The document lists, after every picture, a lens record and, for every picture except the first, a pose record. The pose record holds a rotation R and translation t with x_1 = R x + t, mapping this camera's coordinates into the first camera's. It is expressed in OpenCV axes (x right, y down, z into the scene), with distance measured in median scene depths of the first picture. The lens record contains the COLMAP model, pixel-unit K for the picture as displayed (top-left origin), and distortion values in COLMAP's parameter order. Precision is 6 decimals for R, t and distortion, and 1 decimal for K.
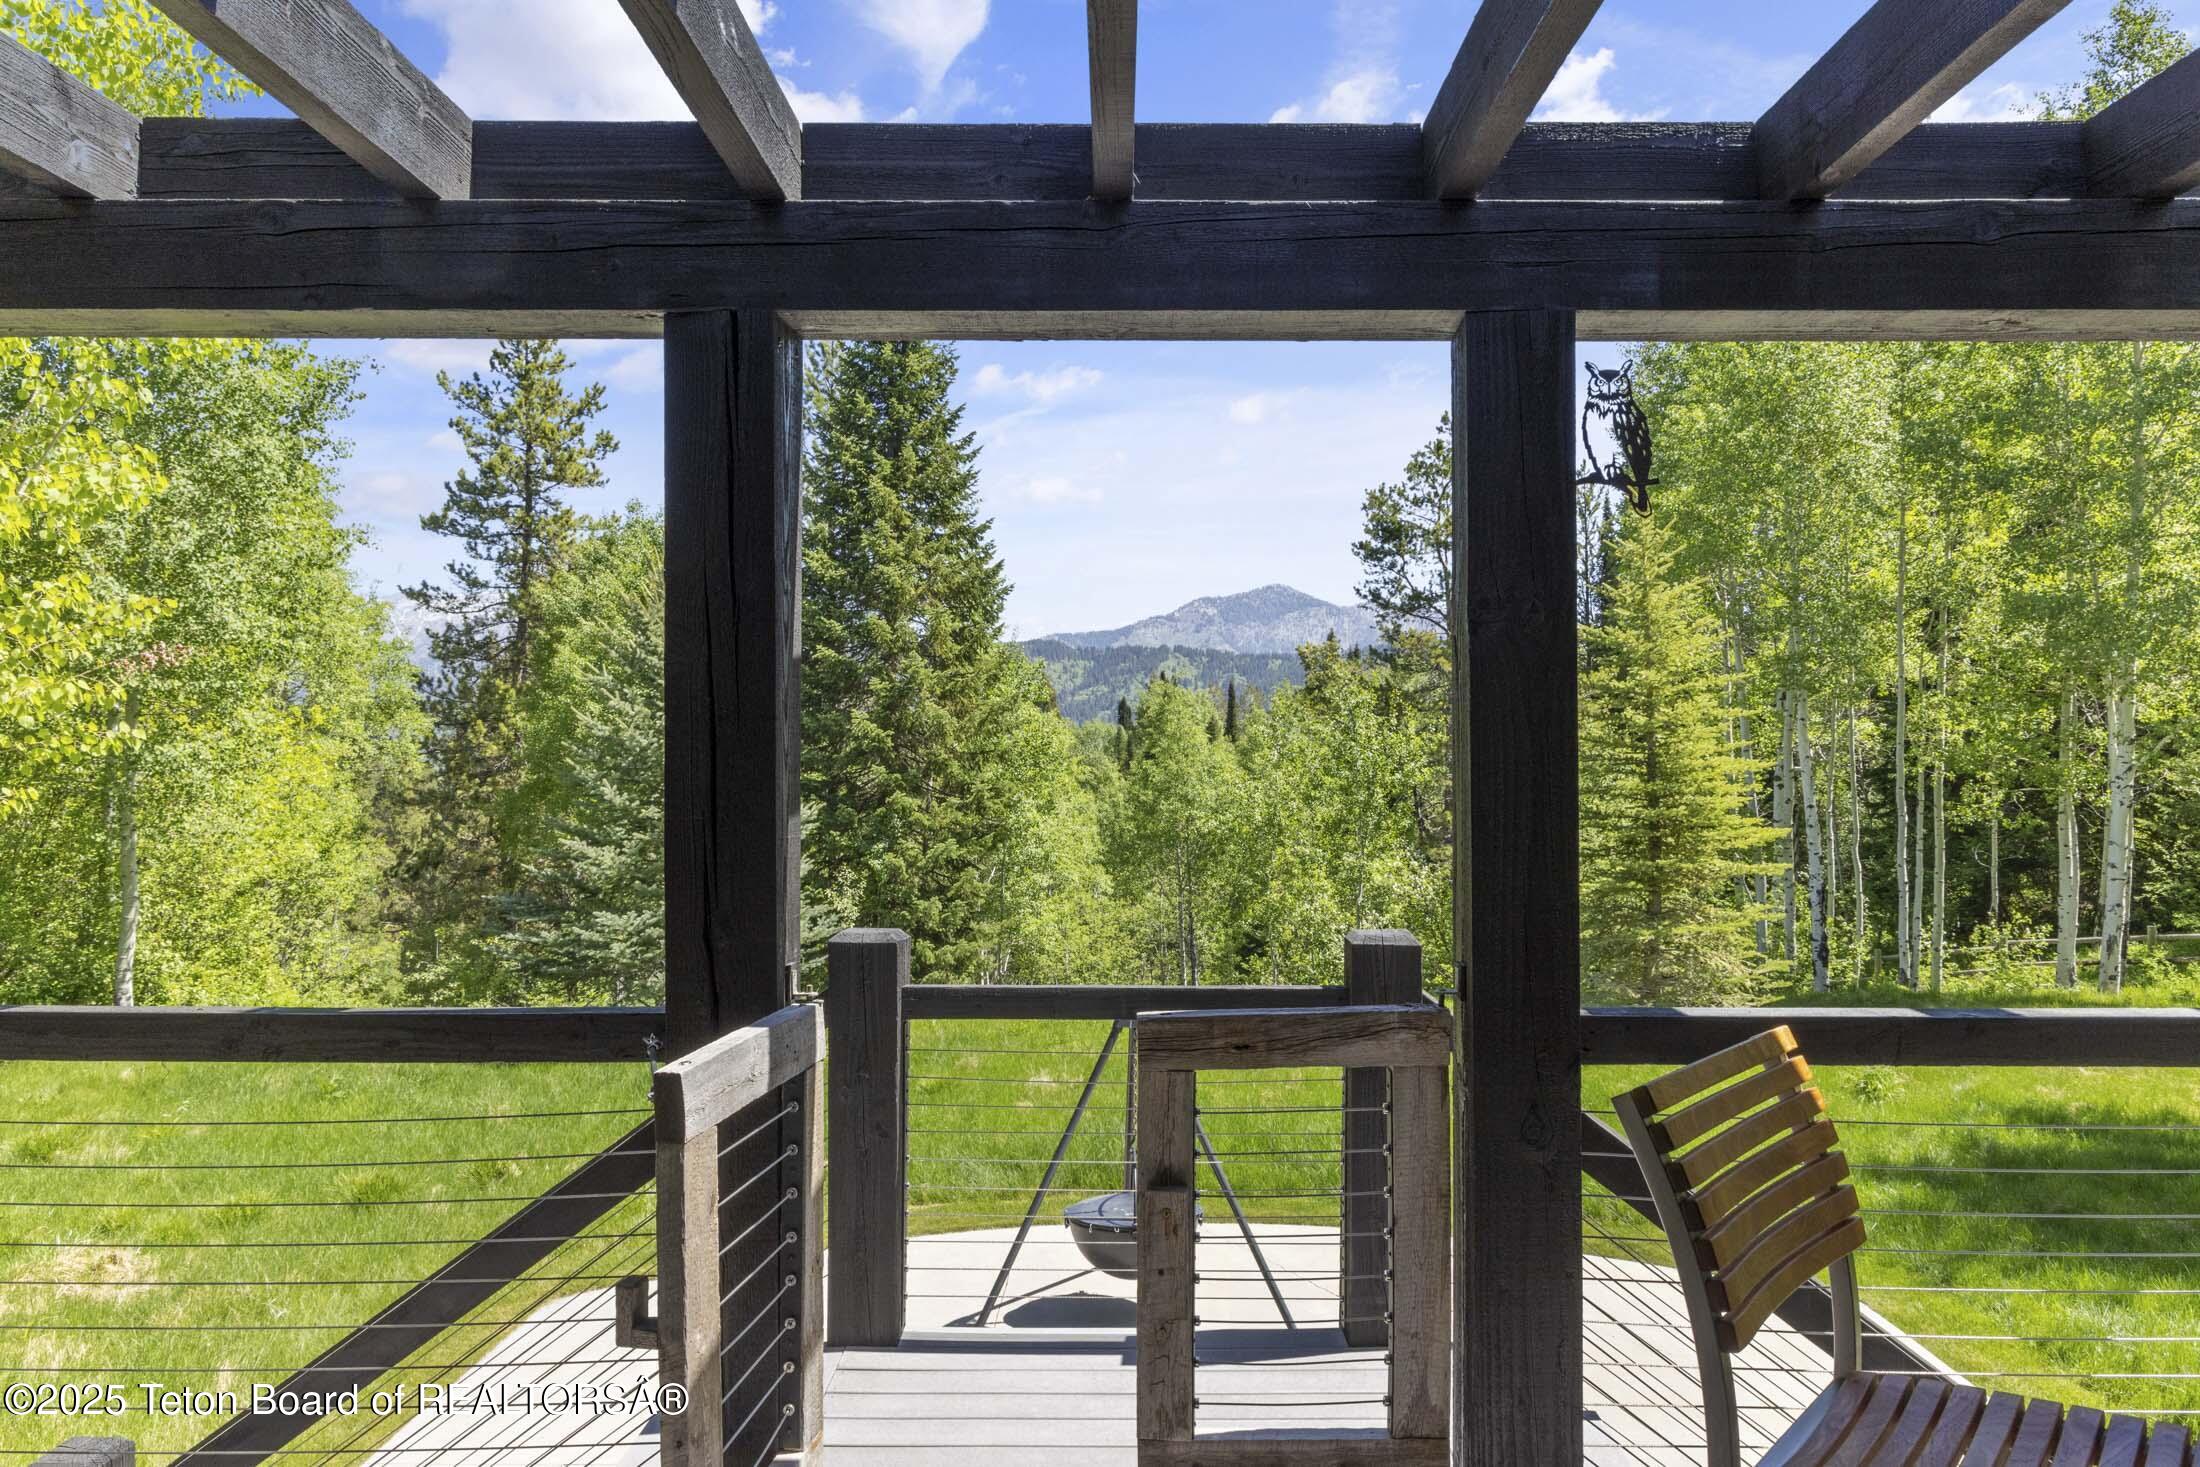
lens RADIAL K [[1476.3, 0, 1100.0], [0, 1476.3, 733.5], [0, 0, 1]] dist [0.003954, 0.000734]
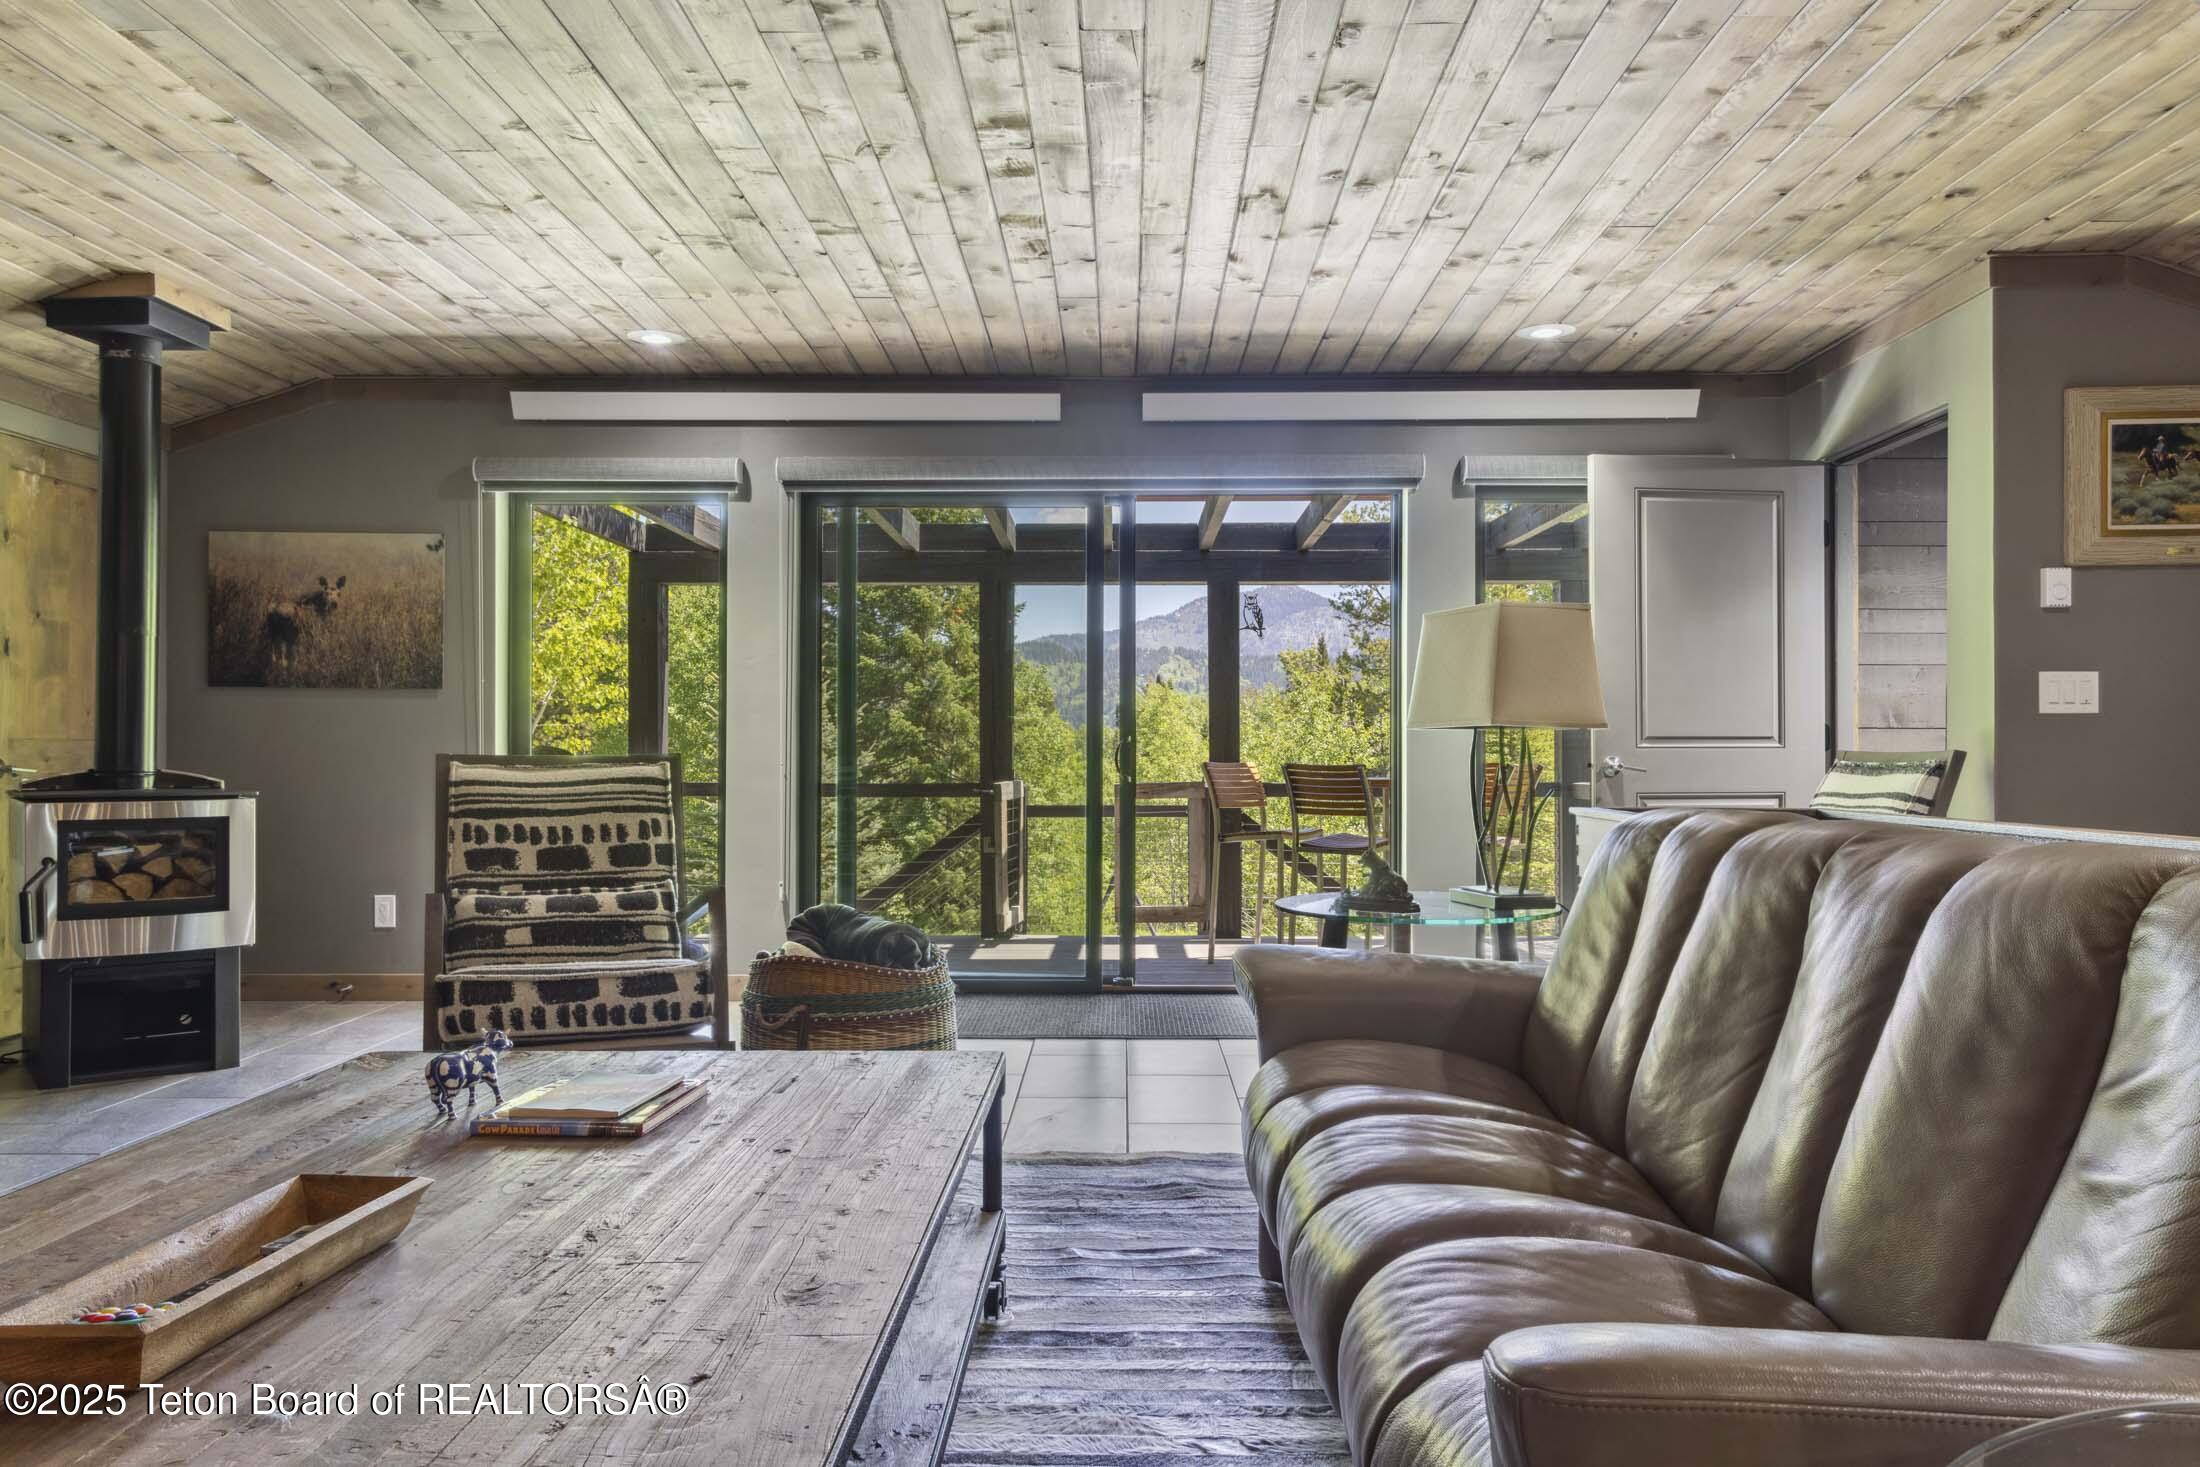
lens RADIAL K [[1526.3, 0, 1100.0], [0, 1526.3, 733.5], [0, 0, 1]] dist [0.016323, 0.001128]
pose [[0.999996, -0.001972, 0.001929, -0.001612], [0.001979, 0.999992, -0.003474, 0.007489], [-0.001922, 0.003478, 0.999992, -0.219404]]
